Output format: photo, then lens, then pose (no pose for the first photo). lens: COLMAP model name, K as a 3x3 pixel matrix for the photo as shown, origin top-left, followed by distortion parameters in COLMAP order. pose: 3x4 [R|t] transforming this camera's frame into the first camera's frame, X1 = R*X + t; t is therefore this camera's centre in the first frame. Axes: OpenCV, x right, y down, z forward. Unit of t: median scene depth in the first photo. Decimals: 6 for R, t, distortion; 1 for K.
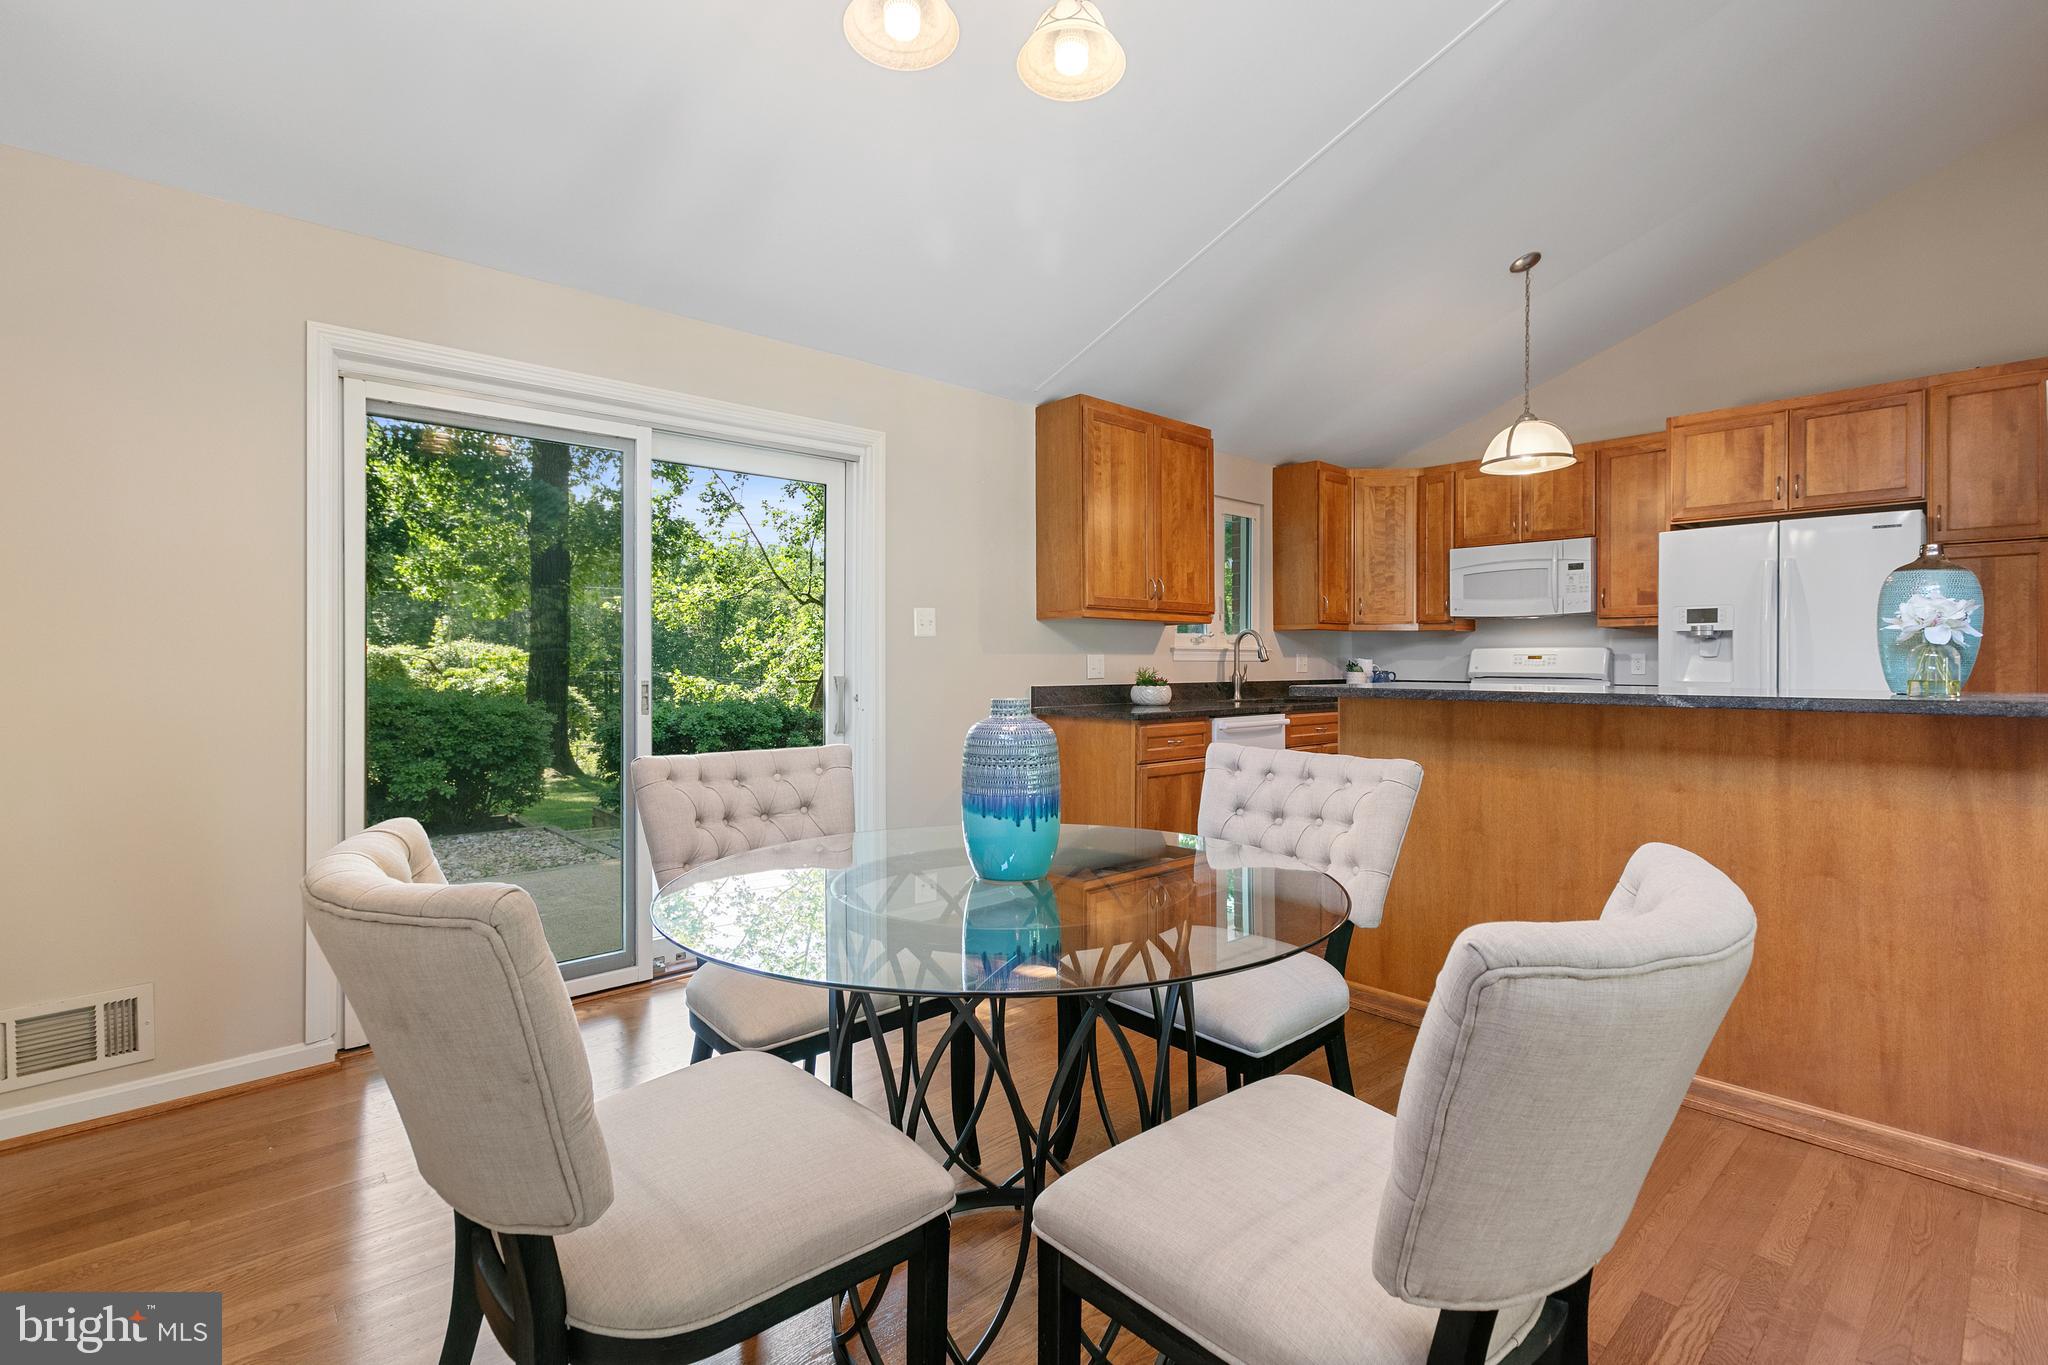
lens RADIAL K [[922.6, 0, 1021.1], [0, 922.6, 662.5], [0, 0, 1]] dist [0.008688, -0.002250]
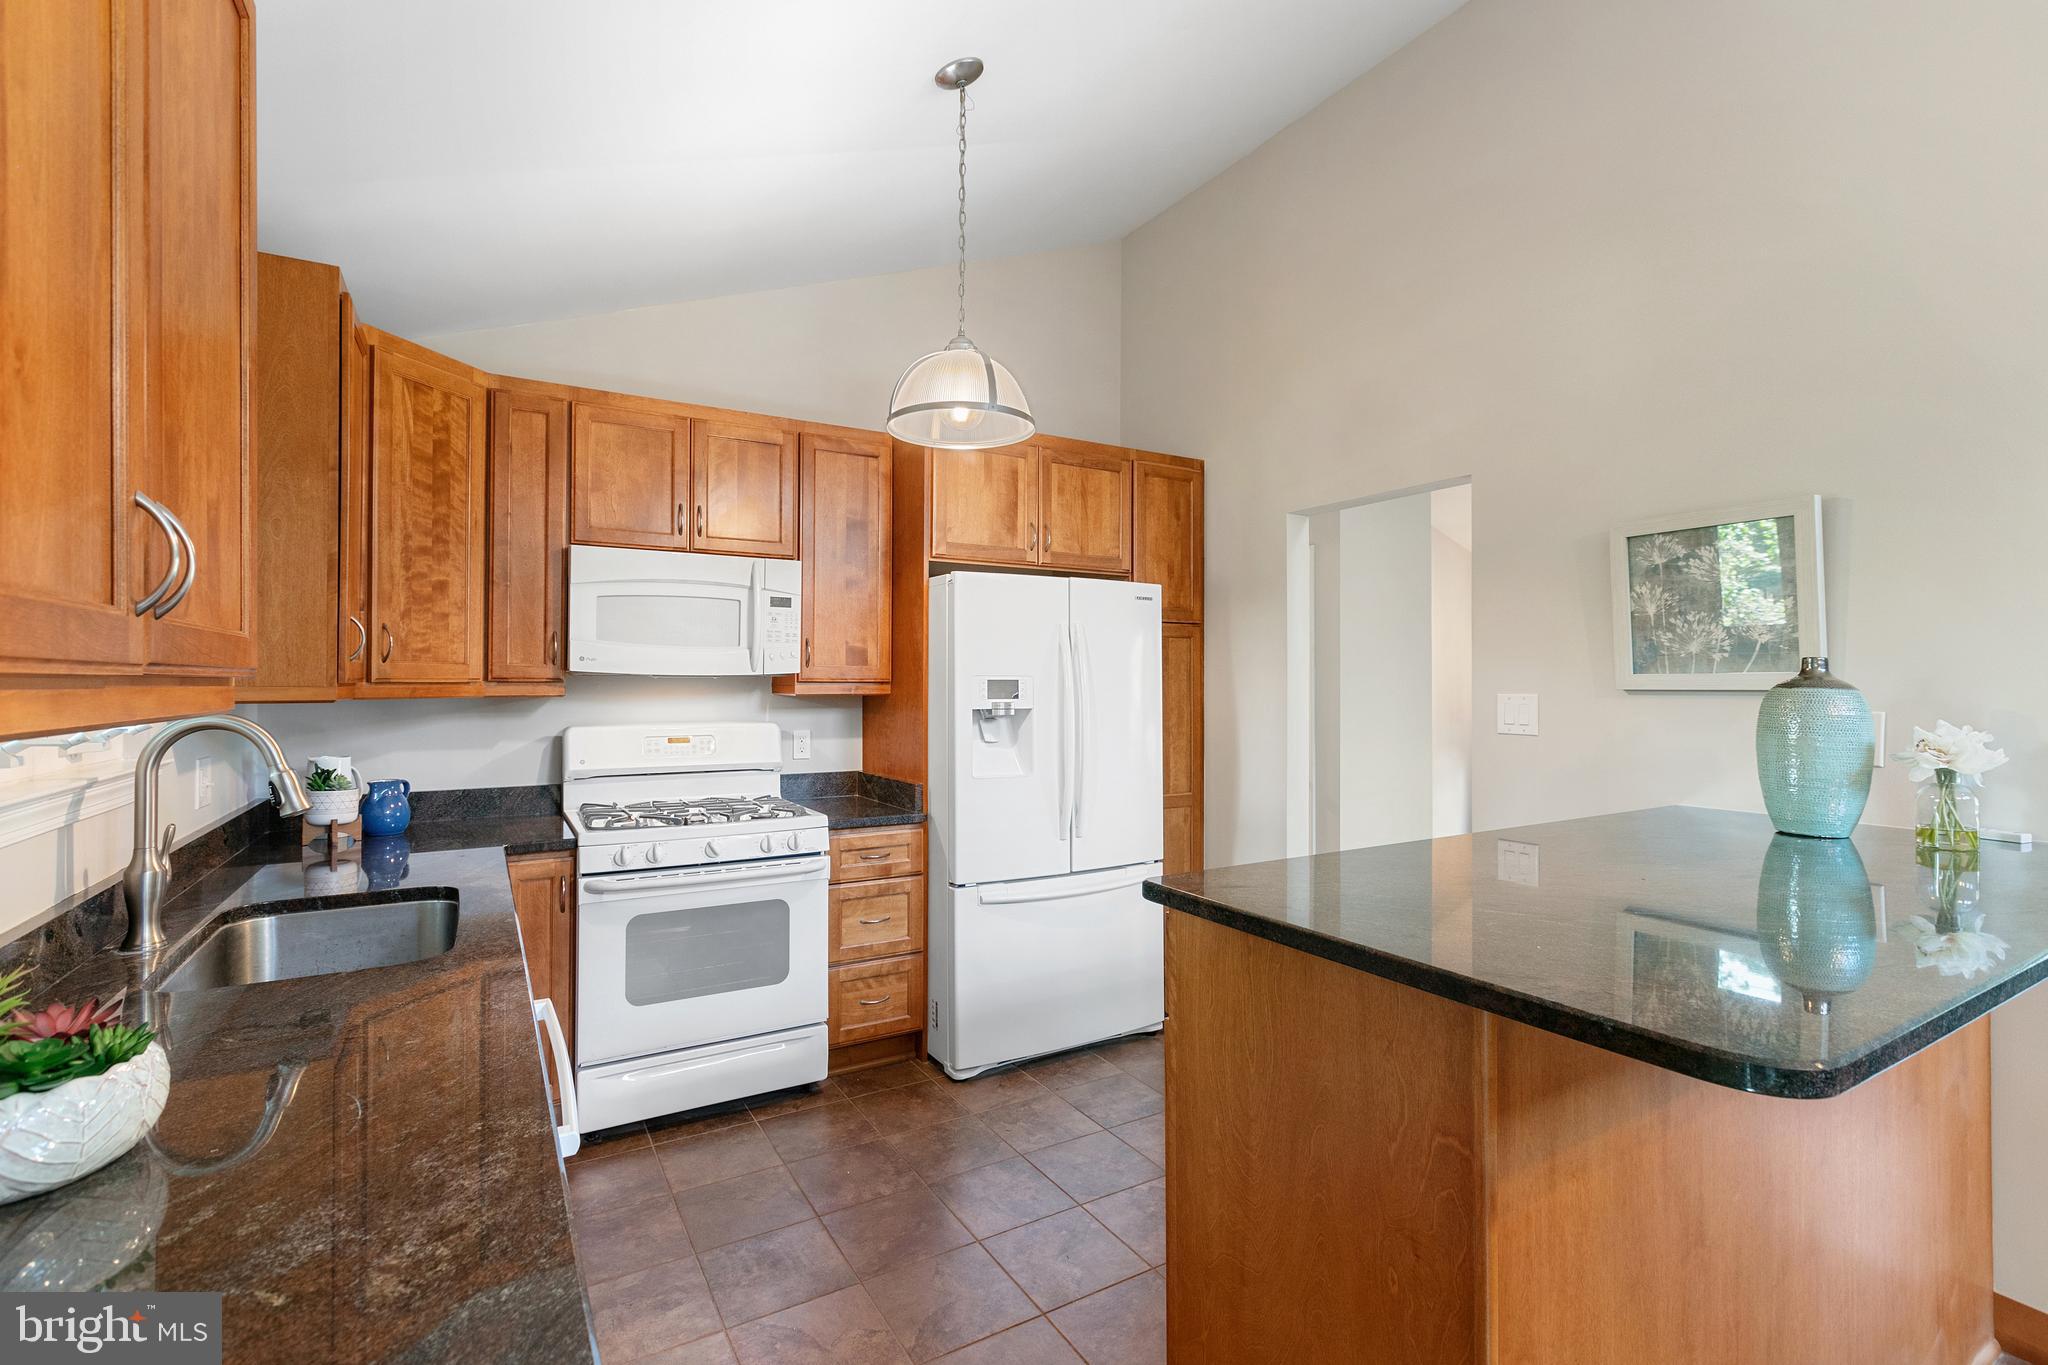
lens RADIAL K [[922.6, 0, 1021.9], [0, 922.6, 673.2], [0, 0, 1]] dist [0.008688, -0.002250]
pose [[0.205777, 0.008112, 0.978565, -0.000349], [0.001543, 0.999962, -0.008613, -0.049247], [-0.978598, 0.003282, 0.205757, 0.716753]]
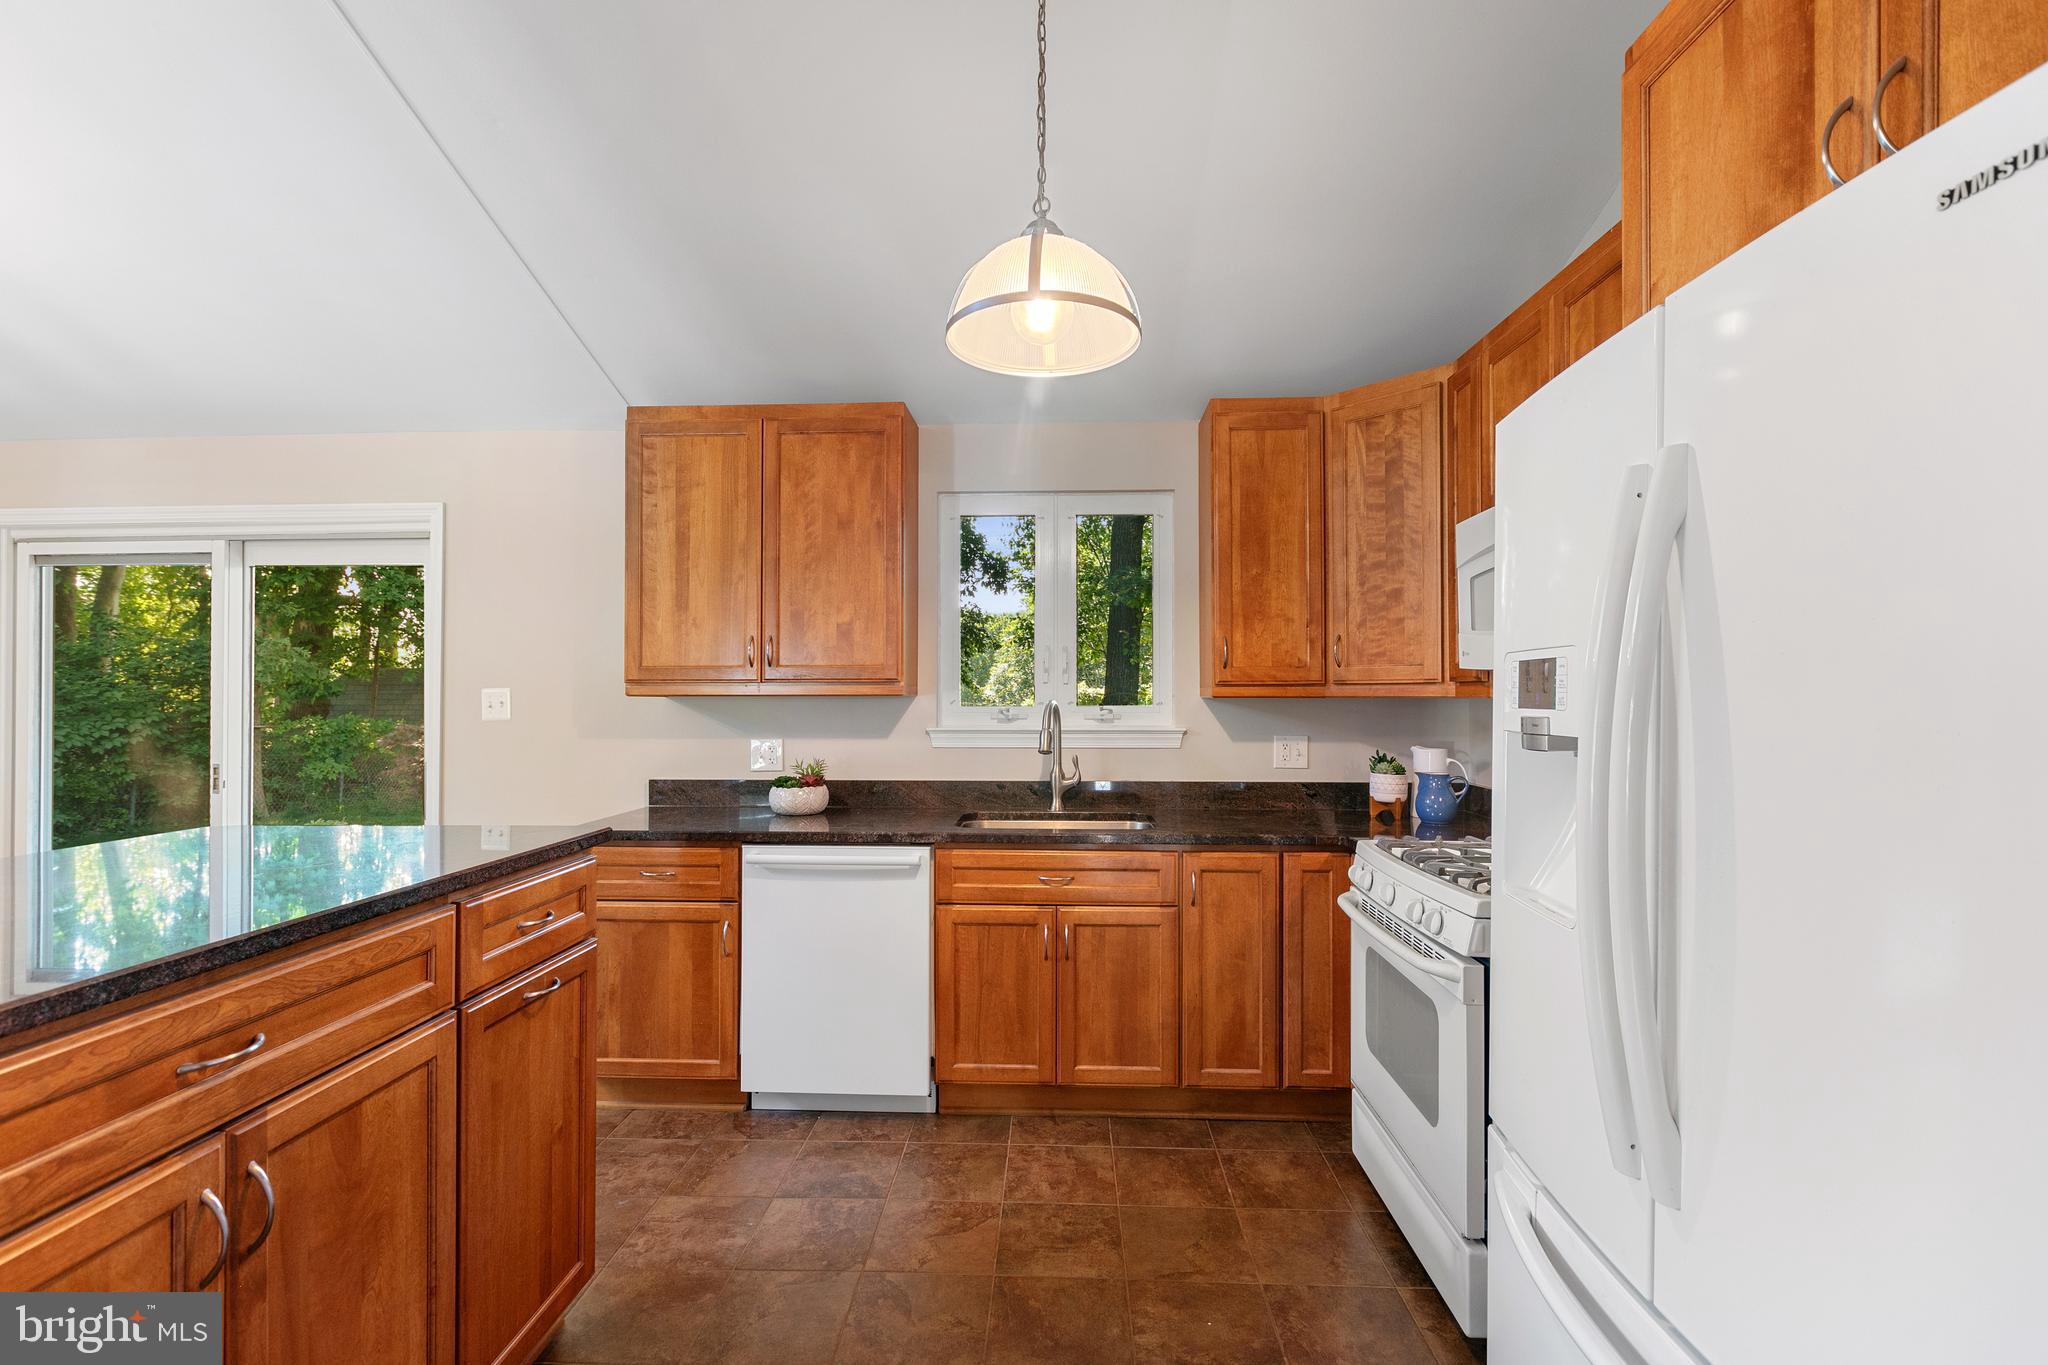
lens RADIAL K [[922.6, 0, 1018.6], [0, 922.6, 688.2], [0, 0, 1]] dist [0.008688, -0.002250]
pose [[0.703075, -0.006818, -0.711083, 0.716017], [-0.000644, 0.999948, -0.010223, -0.039776], [0.711116, 0.007645, 0.703033, 0.583079]]
